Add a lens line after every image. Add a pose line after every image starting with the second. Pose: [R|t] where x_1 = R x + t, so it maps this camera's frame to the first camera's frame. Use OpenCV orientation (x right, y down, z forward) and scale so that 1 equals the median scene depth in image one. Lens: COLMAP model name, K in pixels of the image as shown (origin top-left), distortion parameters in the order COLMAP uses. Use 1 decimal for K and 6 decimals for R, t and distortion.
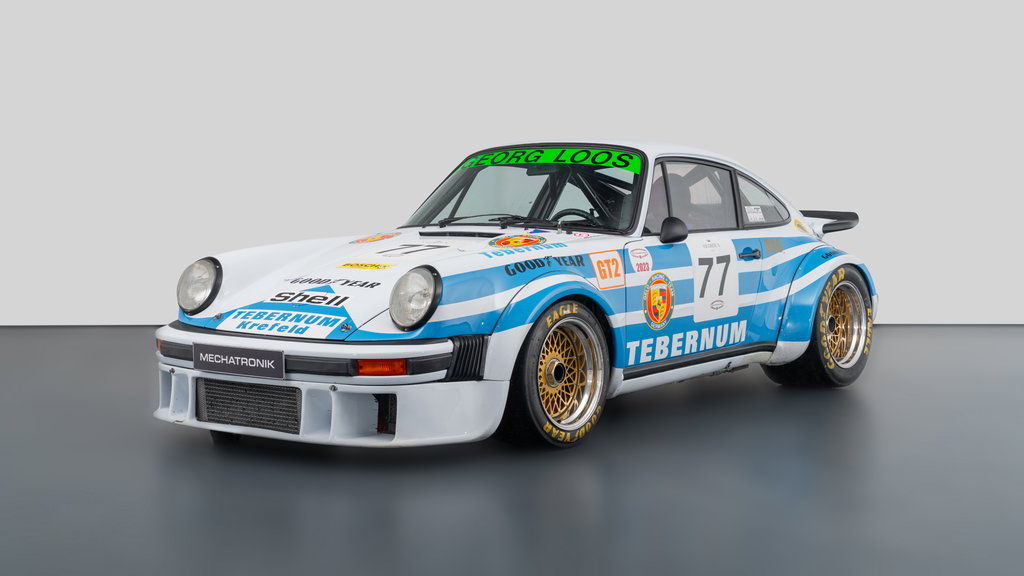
lens RADIAL K [[1515.6, 0, 512.0], [0, 1515.6, 288.0], [0, 0, 1]] dist [0.015712, 0.003541]
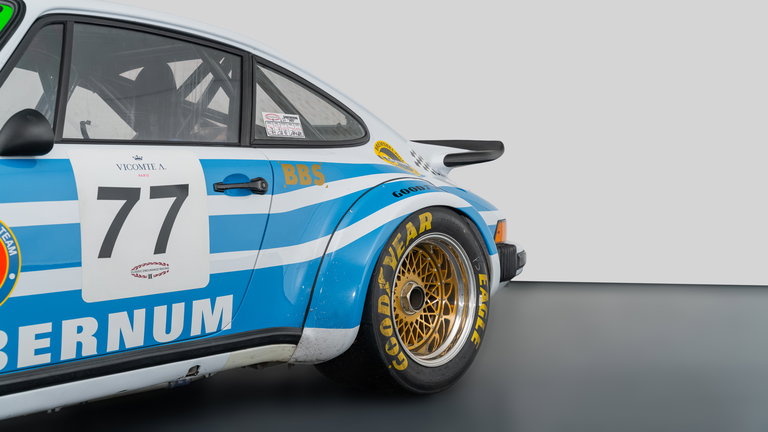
lens RADIAL K [[1020.6, 0, 384.0], [0, 1020.6, 216.0], [0, 0, 1]] dist [0.013954, 0.015223]
pose [[0.998745, 0.015541, -0.047615, 0.240924], [-0.016395, 0.999711, -0.017590, -0.004009], [0.047328, 0.018349, 0.998711, 0.618179]]
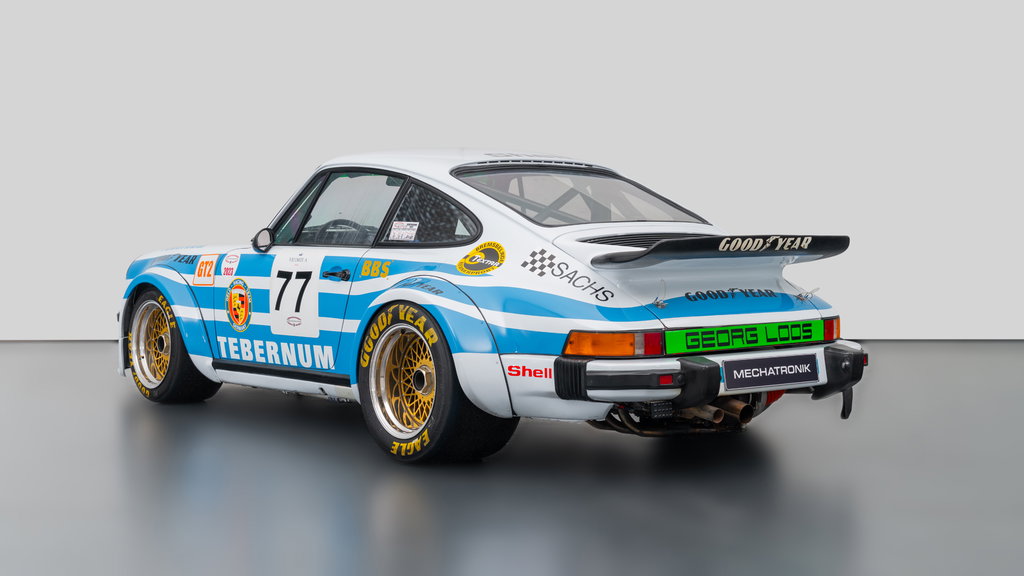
lens RADIAL K [[1454.7, 0, 512.0], [0, 1454.7, 288.0], [0, 0, 1]] dist [0.005629, 0.002088]
pose [[-0.212493, 0.051067, -0.975827, 1.004151], [-0.069303, 0.995331, 0.067179, -0.081410], [0.974702, 0.081903, -0.207961, 1.322912]]
